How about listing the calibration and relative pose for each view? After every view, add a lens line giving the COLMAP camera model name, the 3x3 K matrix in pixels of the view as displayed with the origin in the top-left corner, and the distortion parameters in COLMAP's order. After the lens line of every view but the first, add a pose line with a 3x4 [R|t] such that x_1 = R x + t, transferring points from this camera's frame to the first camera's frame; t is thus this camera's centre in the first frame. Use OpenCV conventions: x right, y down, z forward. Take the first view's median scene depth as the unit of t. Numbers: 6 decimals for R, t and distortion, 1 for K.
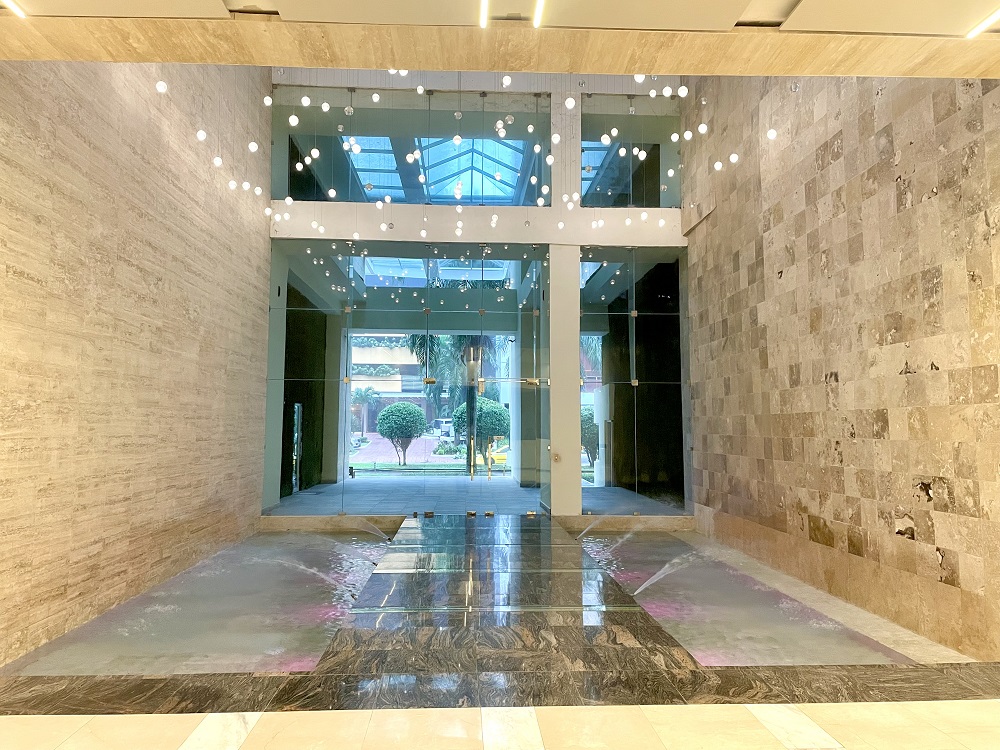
lens RADIAL K [[753.3, 0, 507.6], [0, 753.3, 375.2], [0, 0, 1]] dist [0.053540, -0.053401]
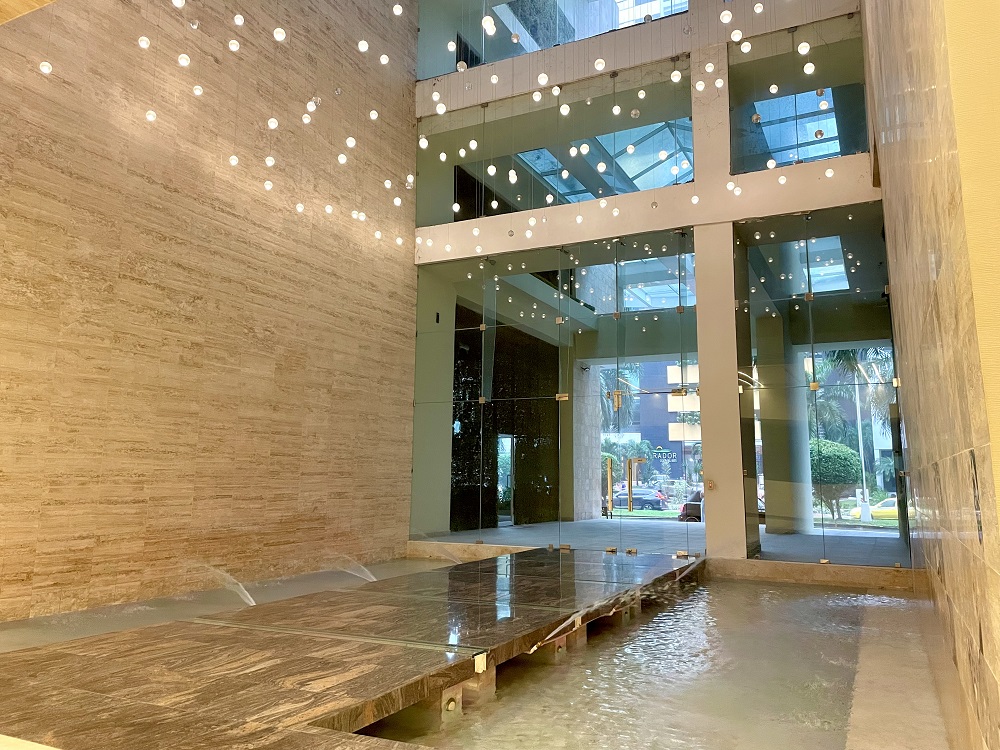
lens RADIAL K [[753.3, 0, 502.4], [0, 753.3, 370.7], [0, 0, 1]] dist [0.053540, -0.053401]
pose [[0.870903, -0.067077, -0.486855, 0.443139], [0.029499, 0.995991, -0.084454, 0.081009], [0.490568, 0.059189, 0.869390, 0.298400]]
